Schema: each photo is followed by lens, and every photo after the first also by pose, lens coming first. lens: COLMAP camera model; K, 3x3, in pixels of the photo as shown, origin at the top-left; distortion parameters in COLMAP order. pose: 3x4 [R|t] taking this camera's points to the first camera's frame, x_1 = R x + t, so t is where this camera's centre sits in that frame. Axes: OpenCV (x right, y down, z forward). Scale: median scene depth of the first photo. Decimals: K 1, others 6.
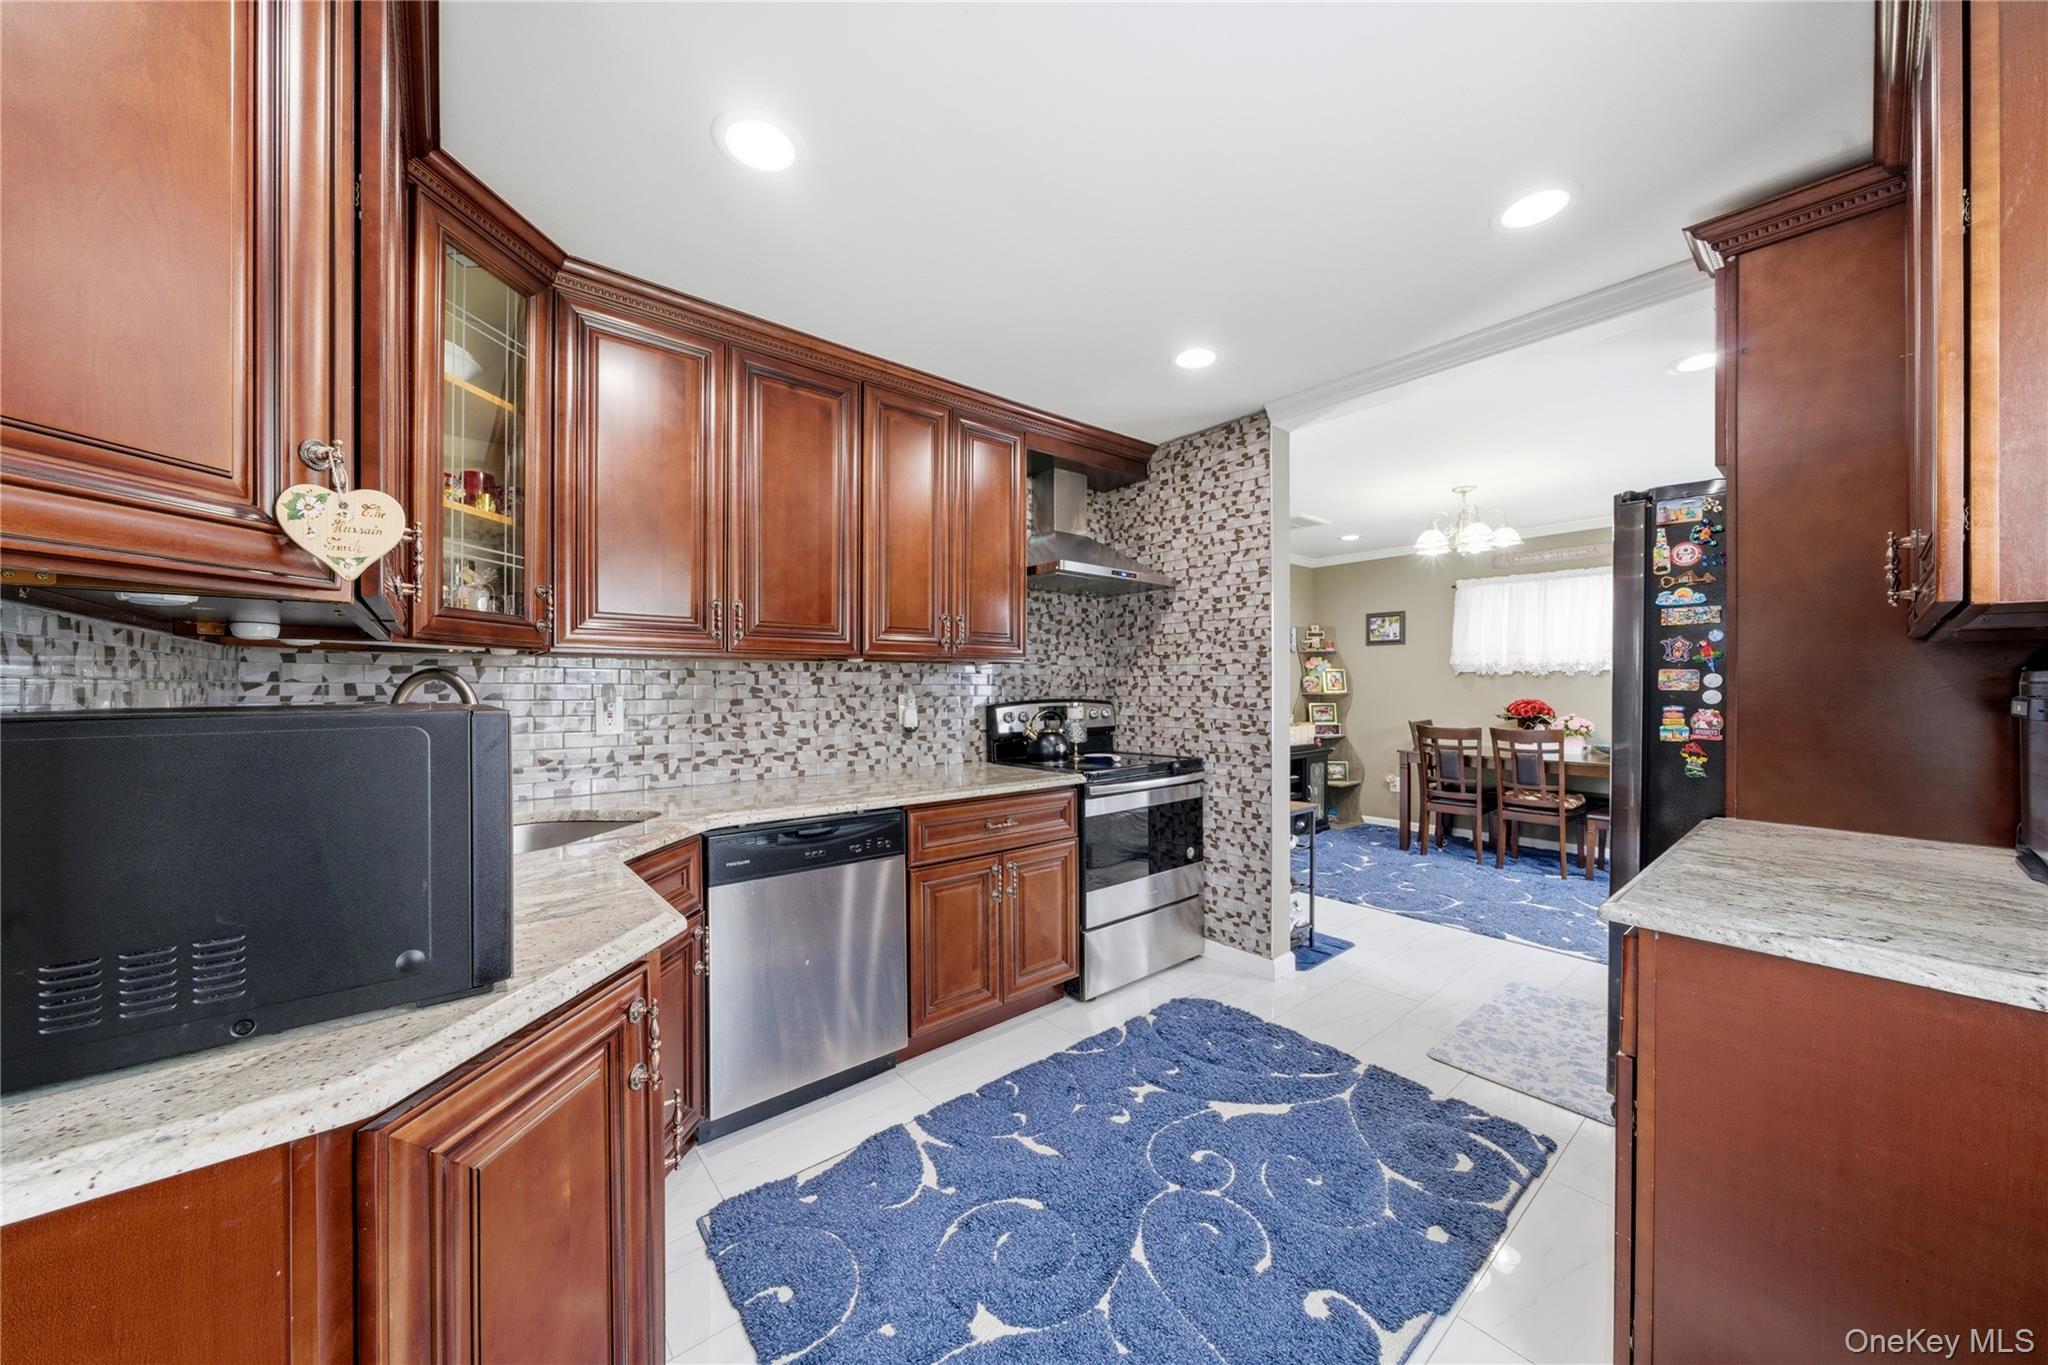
lens RADIAL K [[704.4, 0, 1024.0], [0, 704.4, 682.5], [0, 0, 1]] dist [-0.000435, 0.000004]
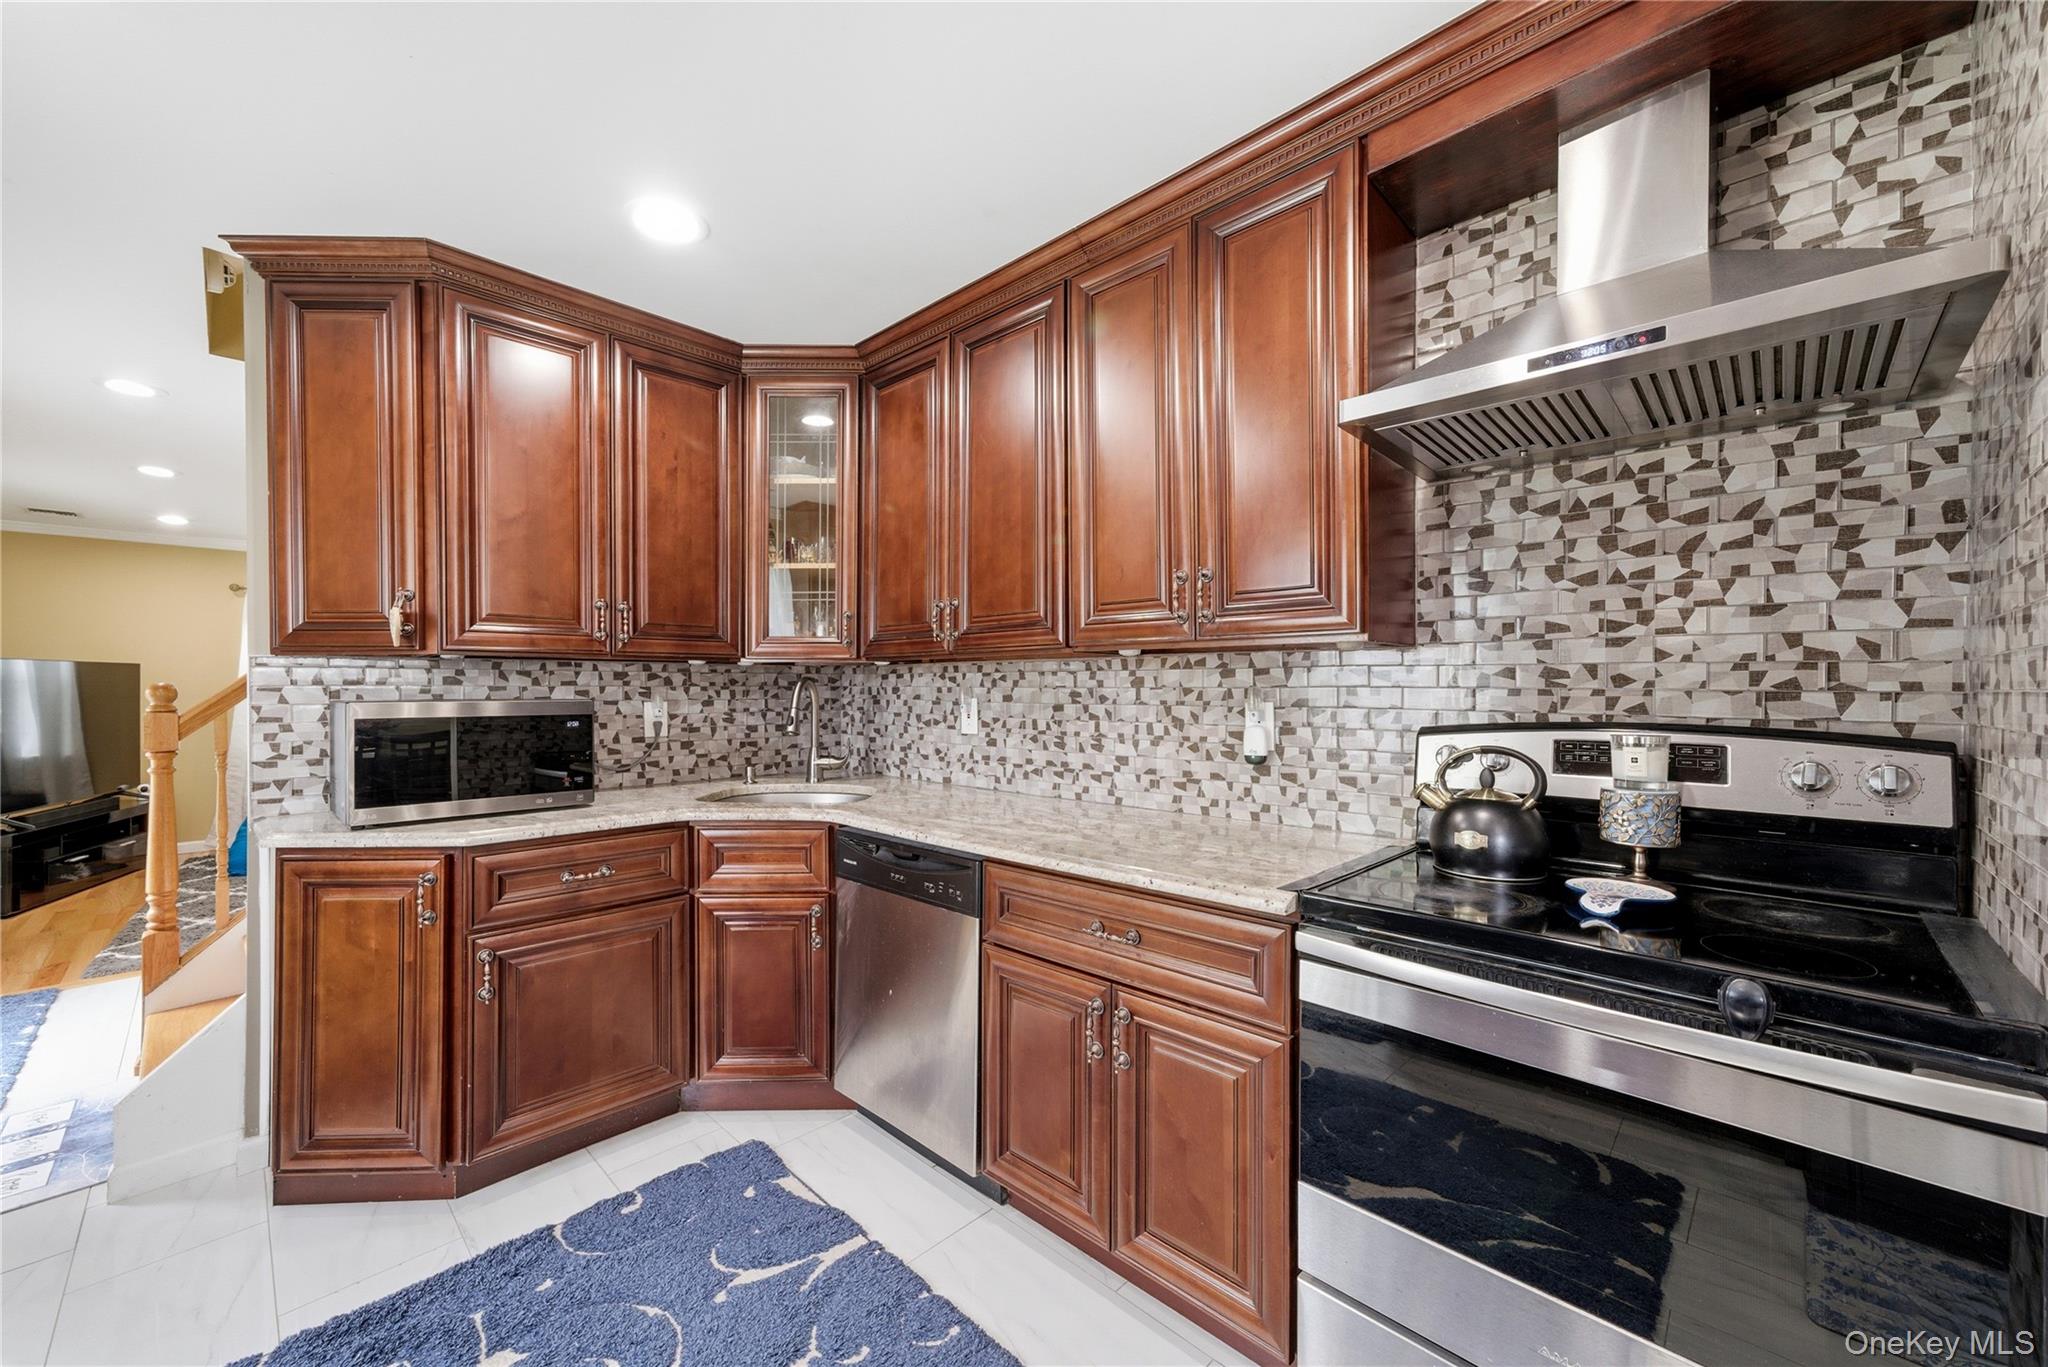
lens RADIAL K [[835.7, 0, 1034.6], [0, 835.7, 702.4], [0, 0, 1]] dist [-0.002139, 0.000051]
pose [[0.132593, 0.016586, -0.991032, 0.571686], [0.006375, 0.999825, 0.017586, 0.002803], [0.991150, -0.008649, 0.132464, 0.765085]]
